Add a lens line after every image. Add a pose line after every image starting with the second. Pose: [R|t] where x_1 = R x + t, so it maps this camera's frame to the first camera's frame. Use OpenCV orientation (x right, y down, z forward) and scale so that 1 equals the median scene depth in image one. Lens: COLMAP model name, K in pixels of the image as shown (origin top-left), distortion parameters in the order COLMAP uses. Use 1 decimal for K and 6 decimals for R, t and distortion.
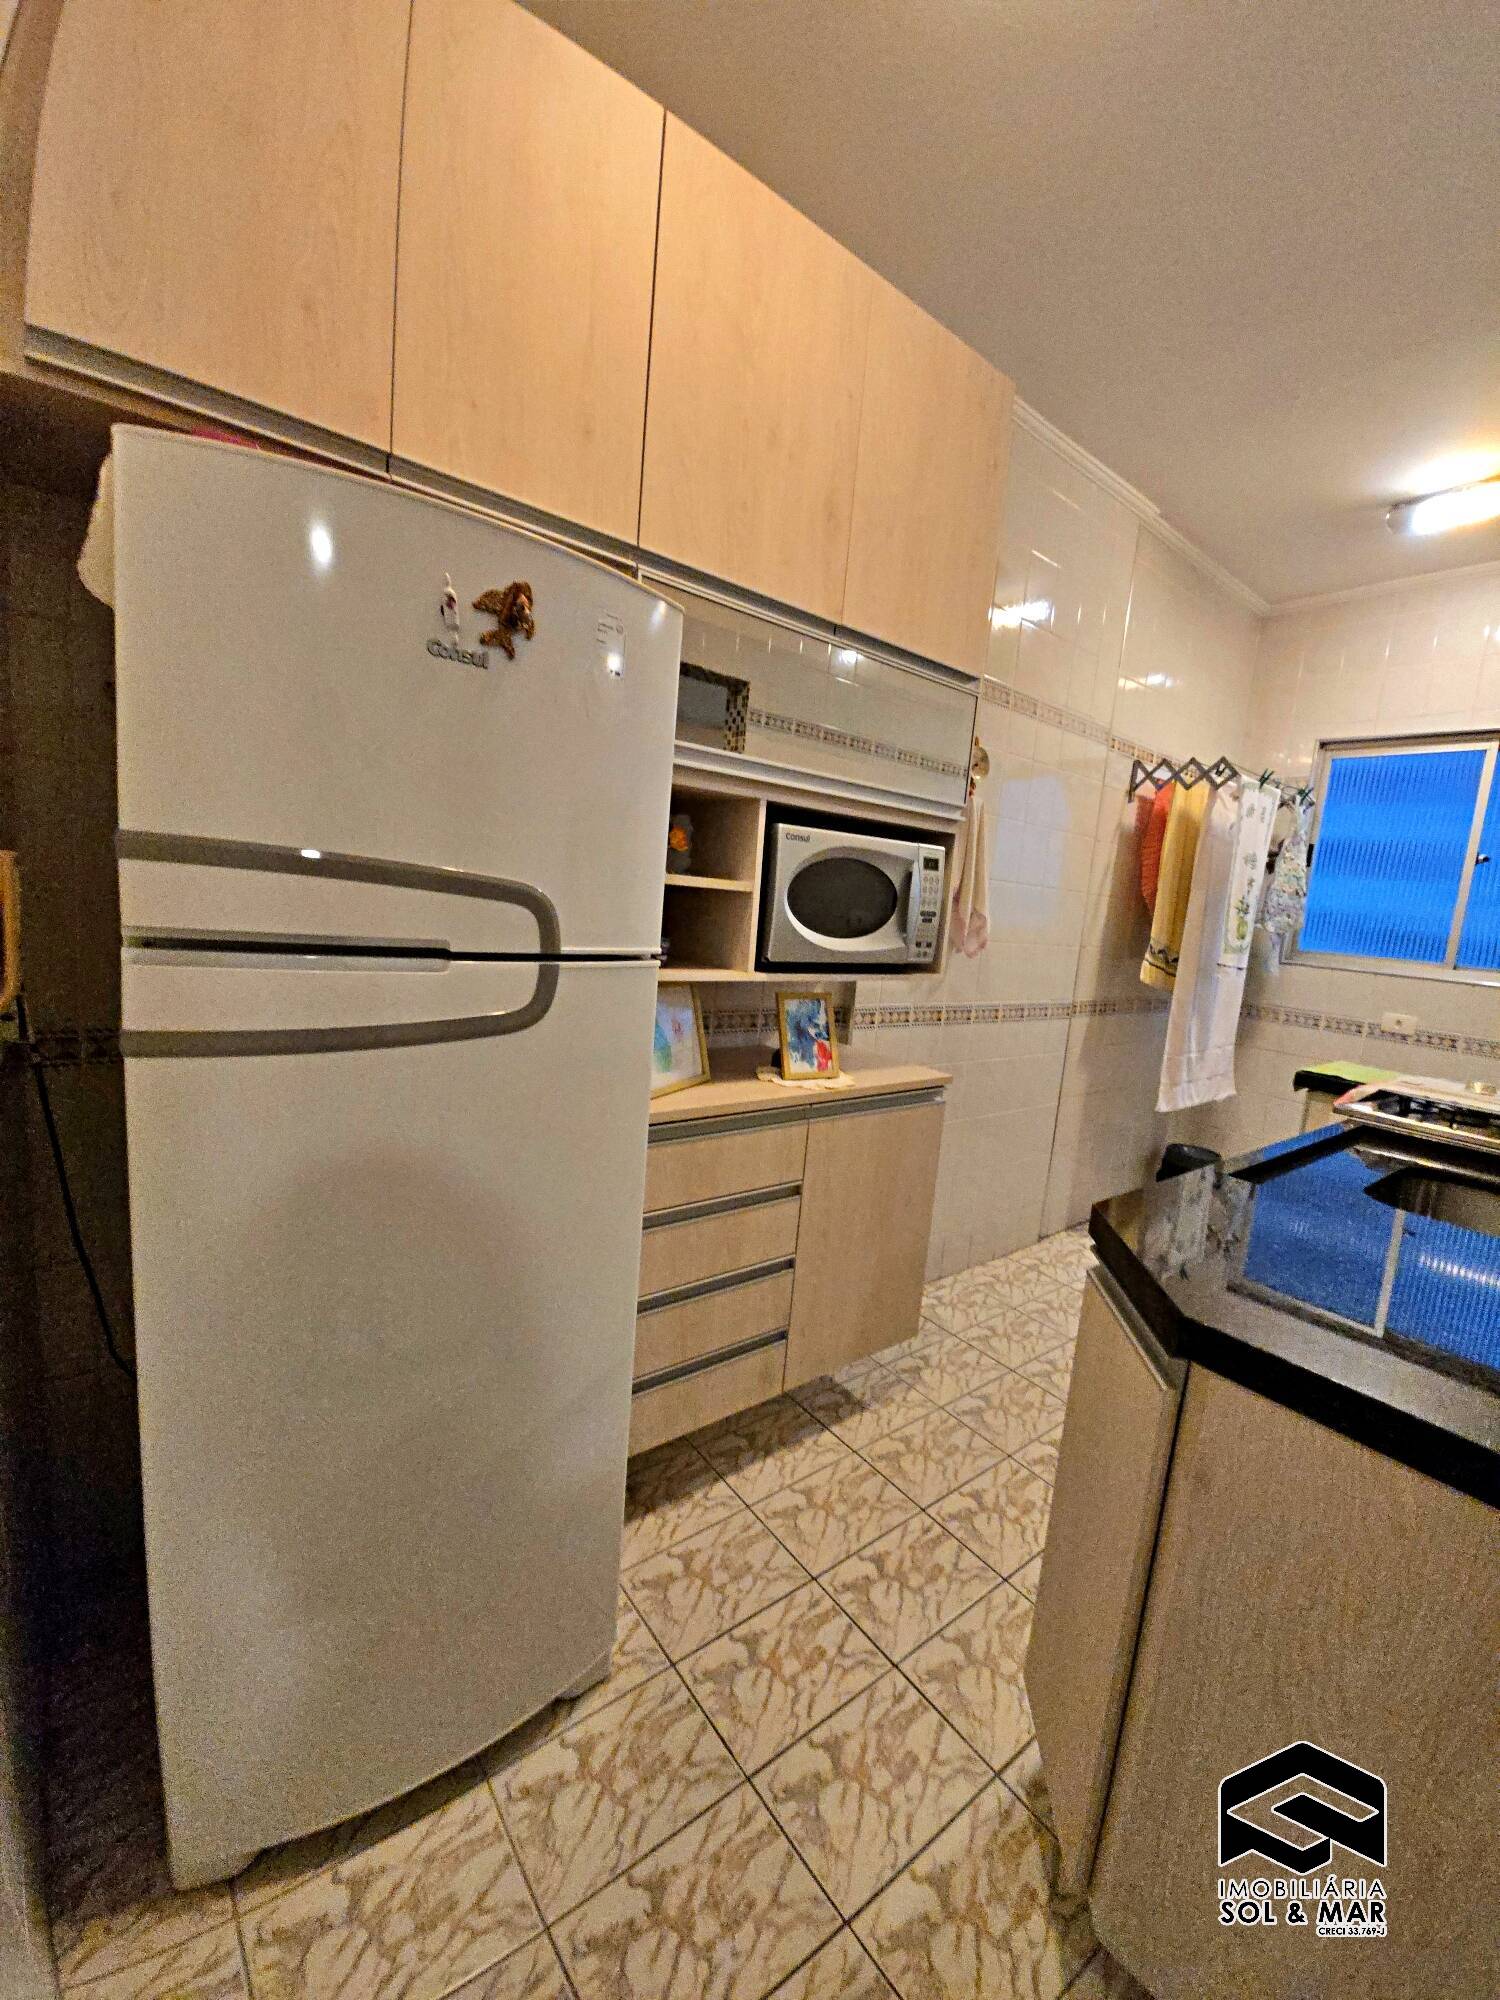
lens RADIAL K [[801.3, 0, 760.6], [0, 801.3, 1006.5], [0, 0, 1]] dist [-0.005755, -0.001427]
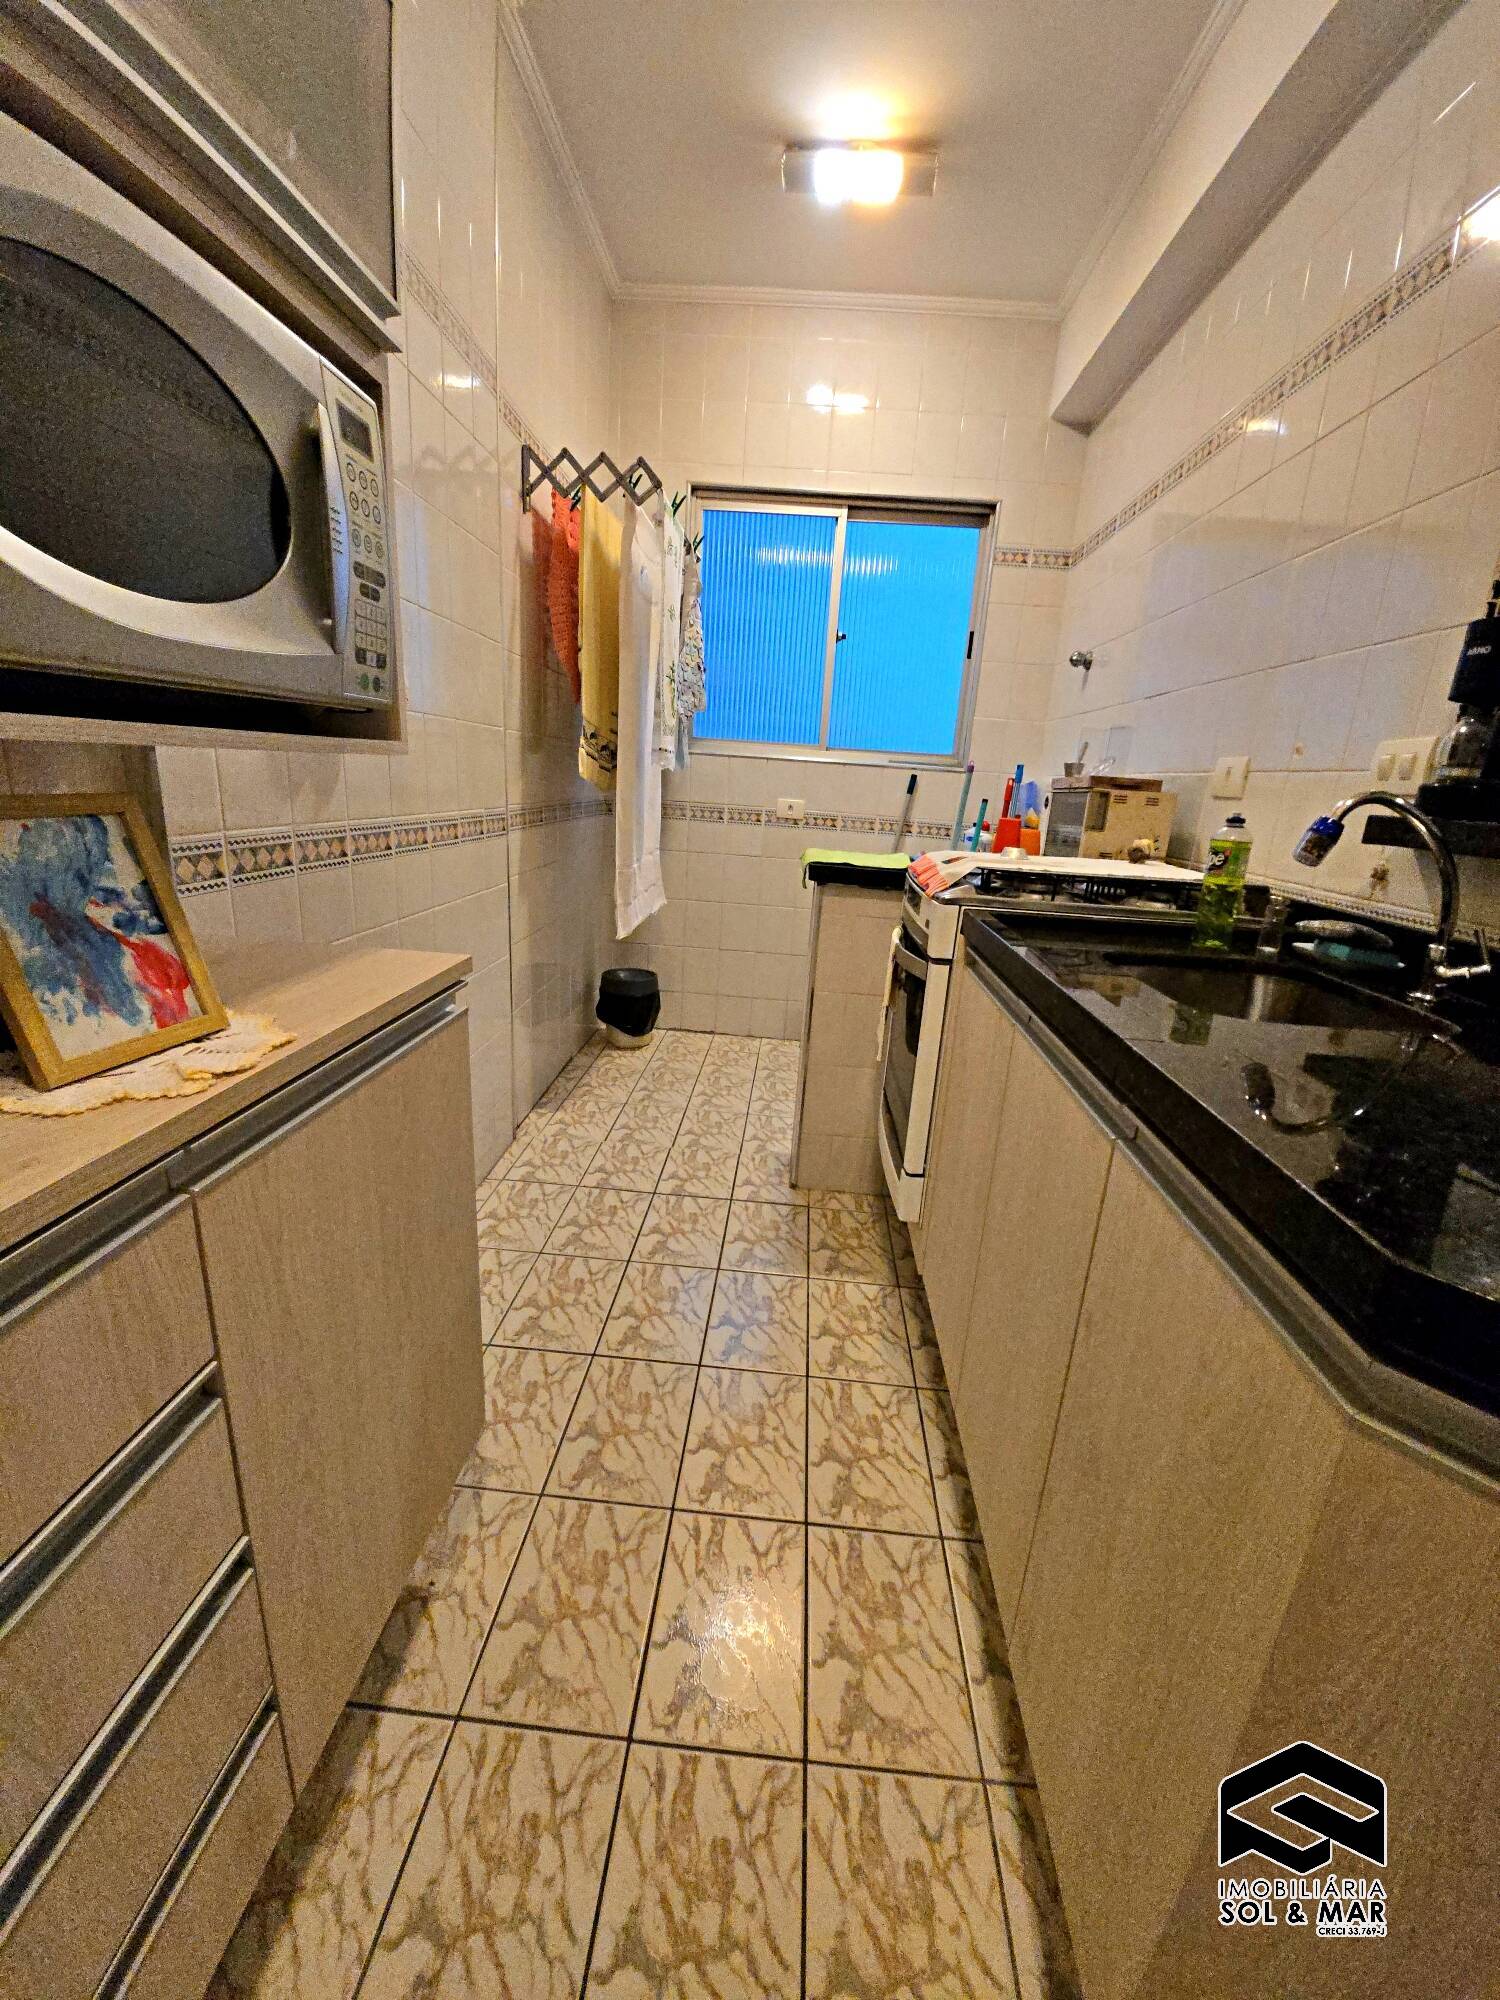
lens RADIAL K [[801.3, 0, 758.9], [0, 801.3, 1002.7], [0, 0, 1]] dist [-0.005755, -0.001427]
pose [[0.670139, -0.246194, 0.700216, 0.005527], [0.099228, 0.964635, 0.244197, 0.009369], [-0.735573, -0.094165, 0.670870, 0.430681]]
